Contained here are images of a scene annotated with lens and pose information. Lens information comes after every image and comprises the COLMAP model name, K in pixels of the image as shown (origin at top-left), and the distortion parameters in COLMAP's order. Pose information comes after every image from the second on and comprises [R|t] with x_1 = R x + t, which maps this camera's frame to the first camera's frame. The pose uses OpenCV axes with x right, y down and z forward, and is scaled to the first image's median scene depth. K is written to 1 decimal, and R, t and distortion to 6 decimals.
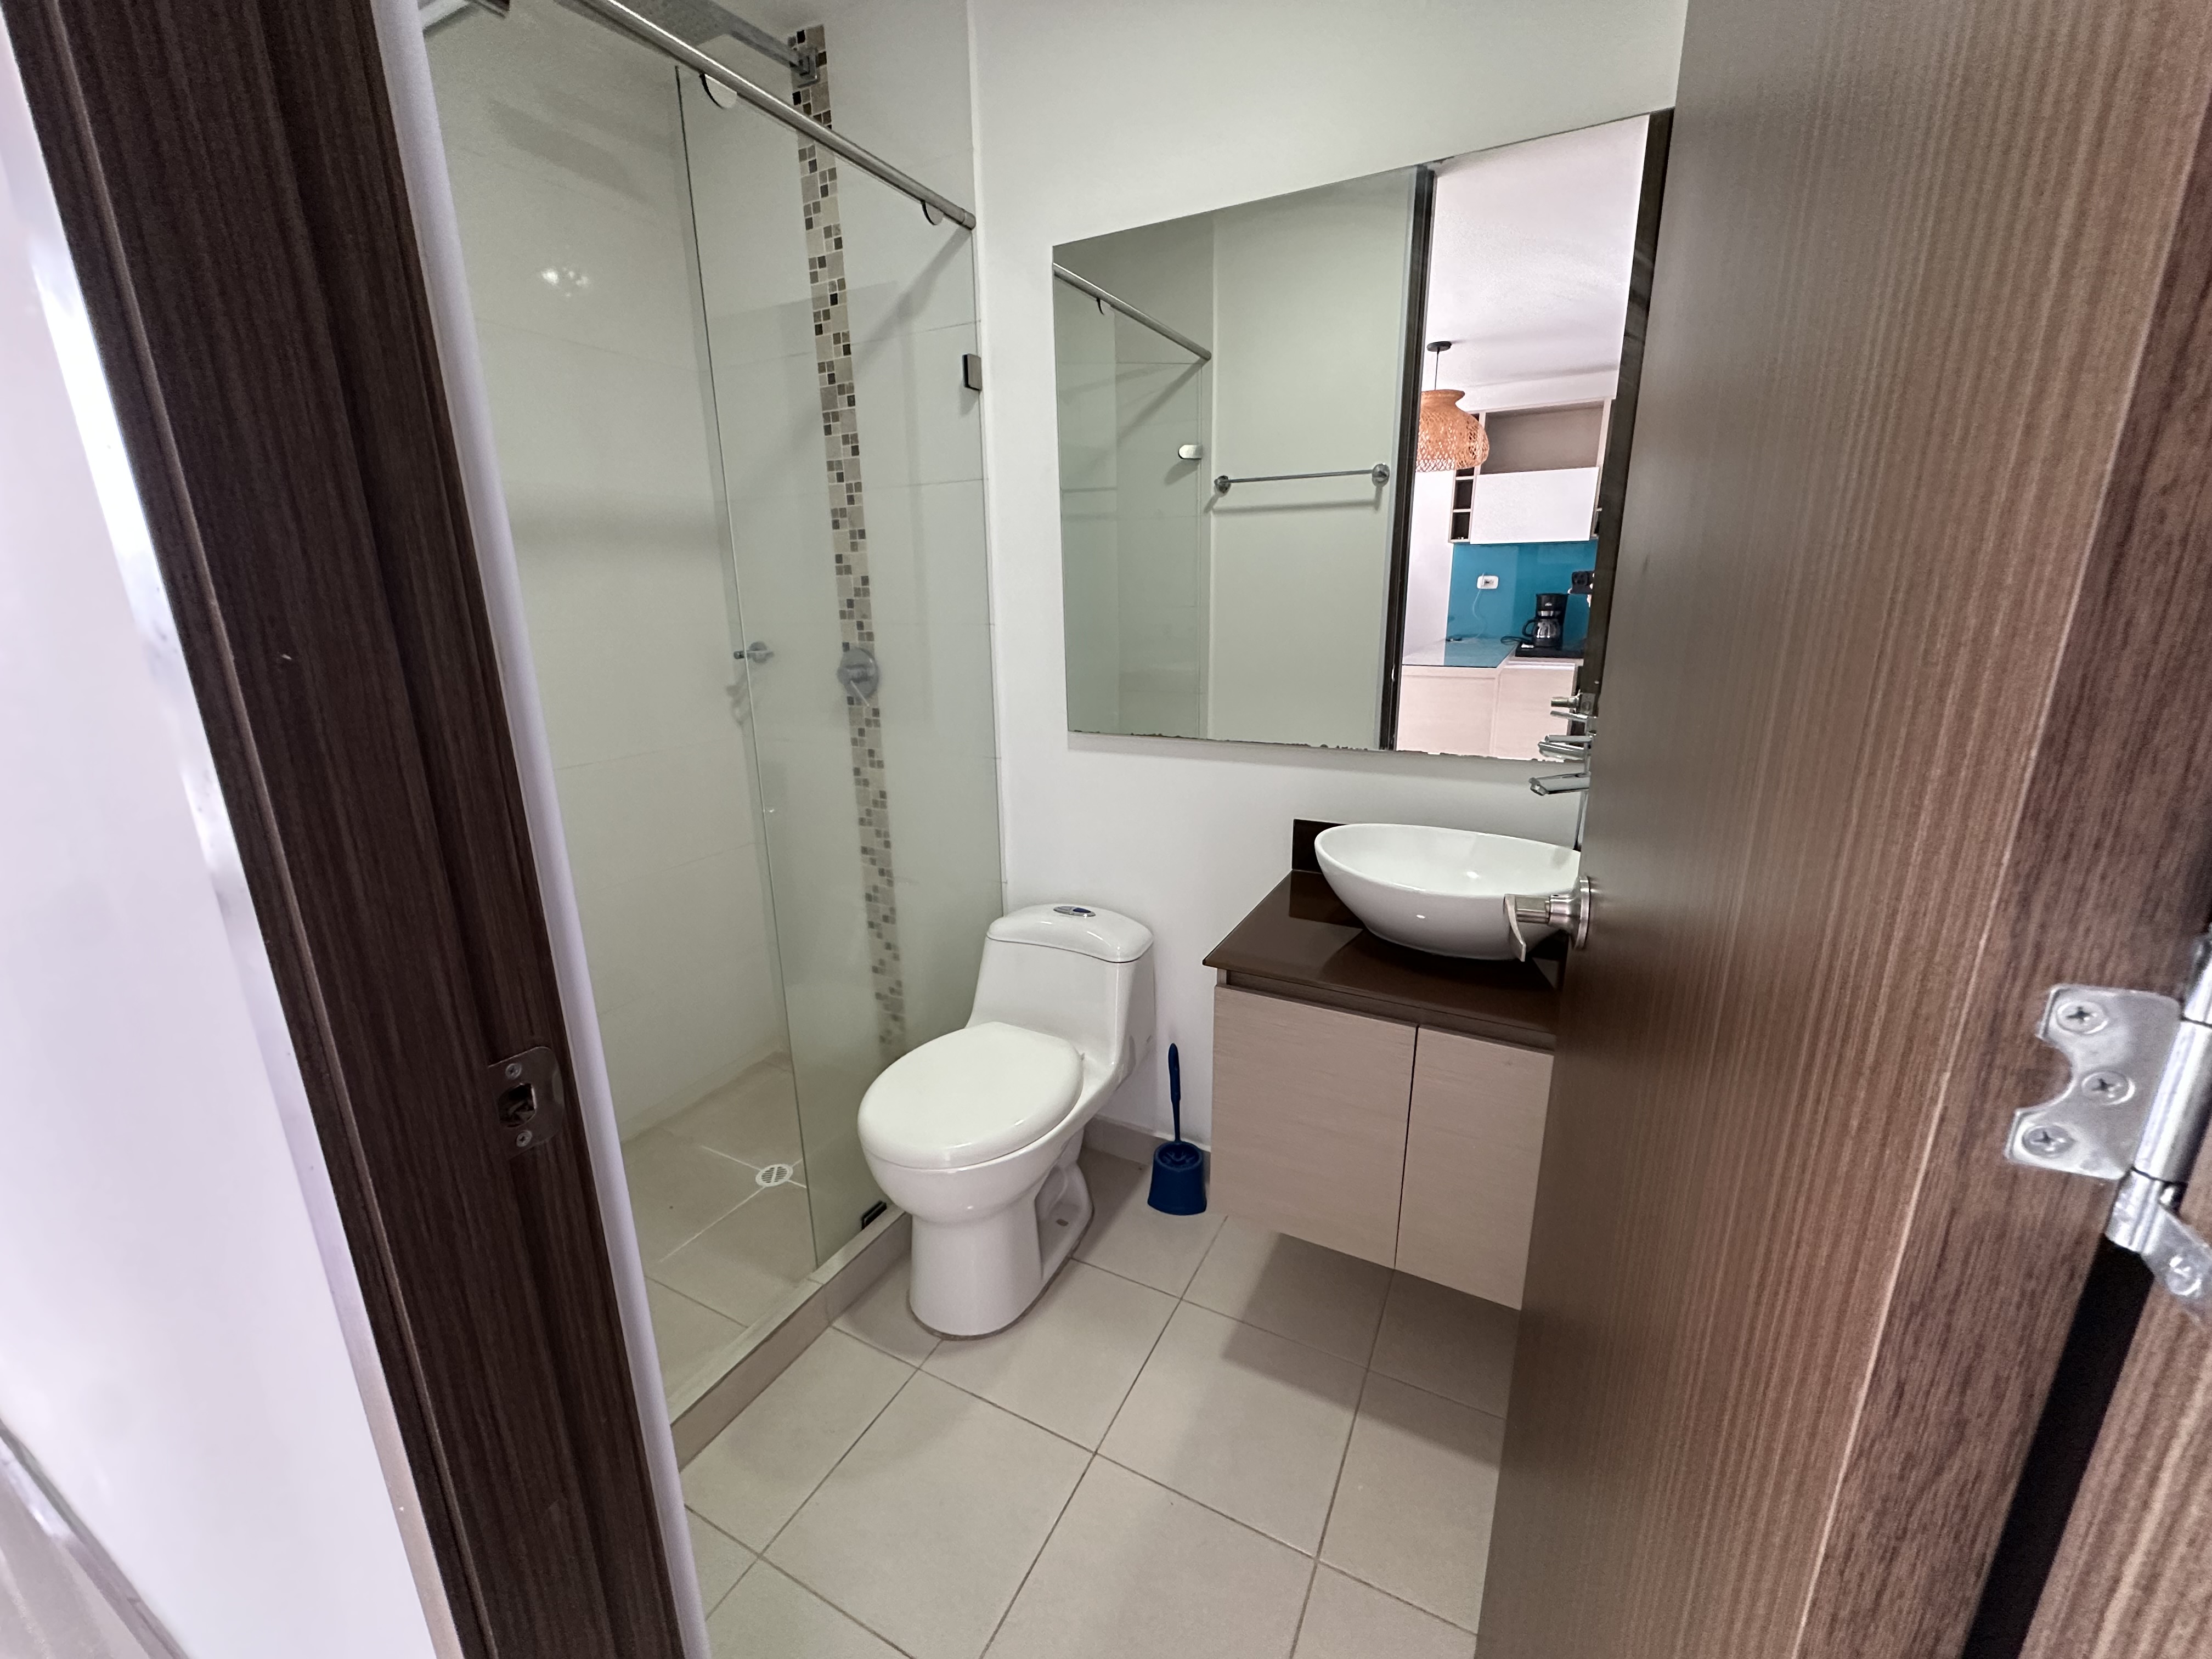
lens RADIAL K [[885.9, 0, 1112.9], [0, 885.9, 823.6], [0, 0, 1]] dist [-0.003775, 0.000457]
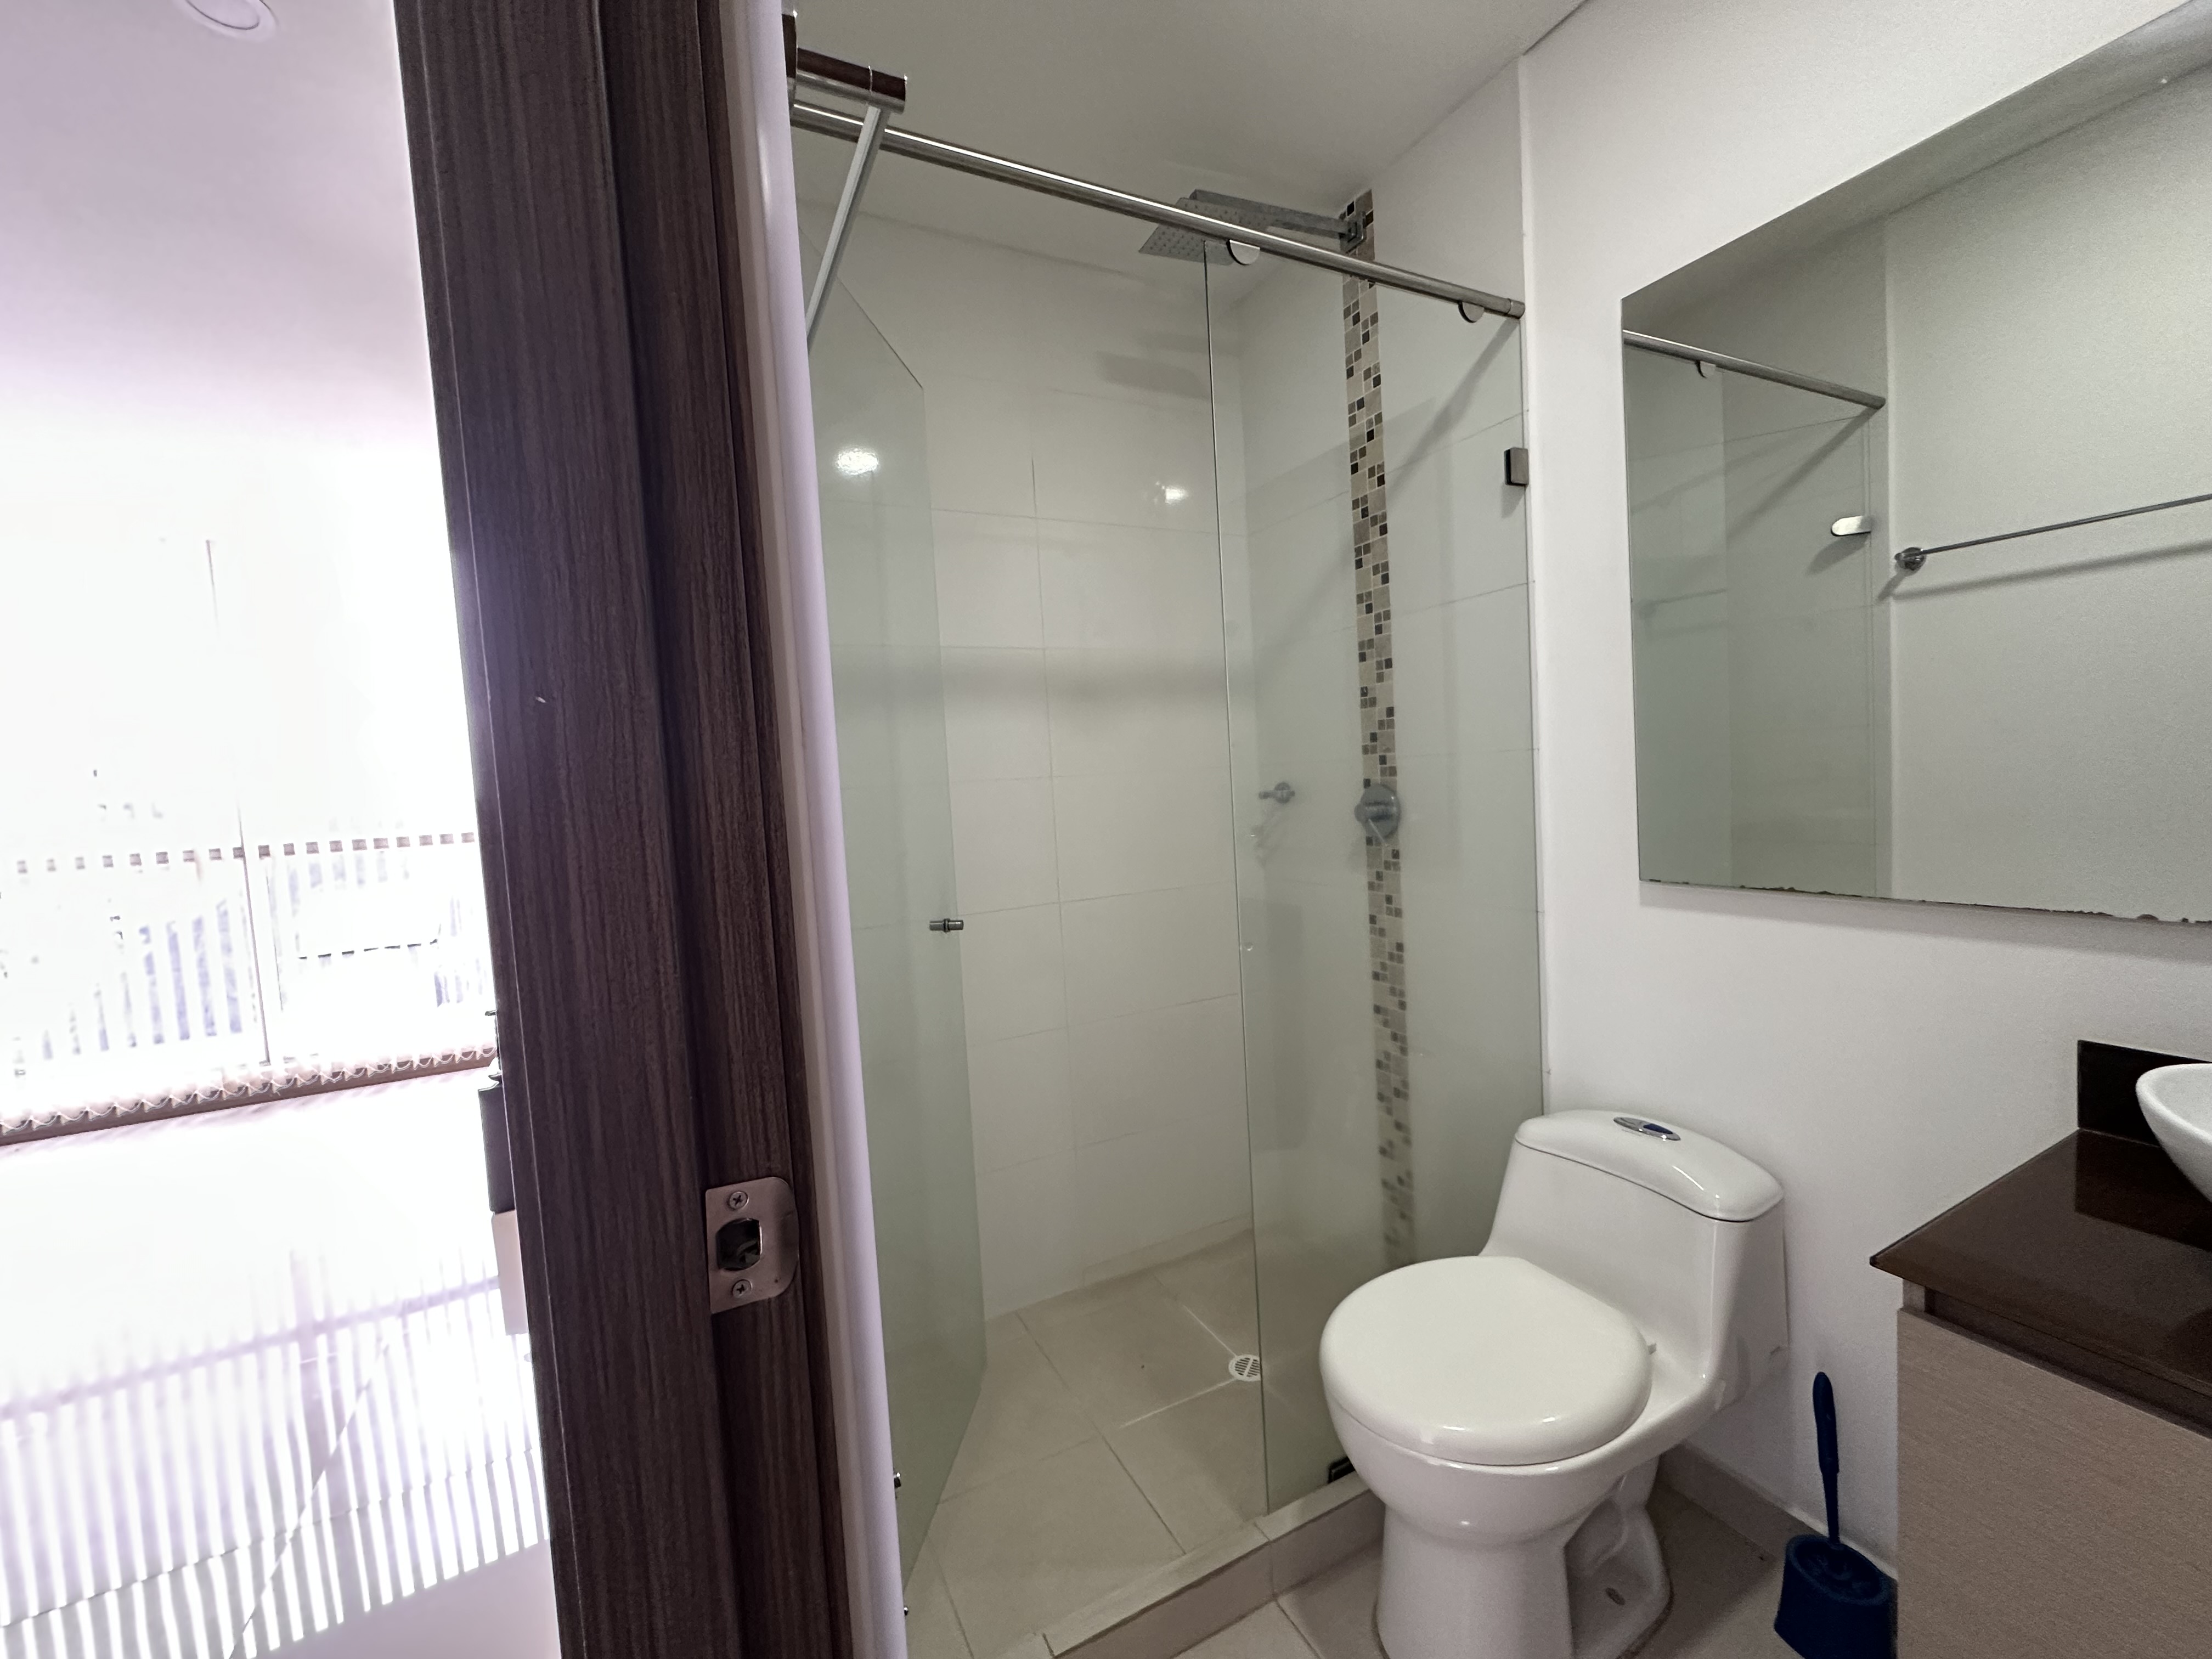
lens RADIAL K [[885.9, 0, 1105.5], [0, 885.9, 824.4], [0, 0, 1]] dist [-0.003775, 0.000457]
pose [[0.808791, -0.001808, -0.588093, 0.025566], [-0.102087, 0.984382, -0.143424, 0.004024], [0.579167, 0.176037, 0.795975, 0.129547]]
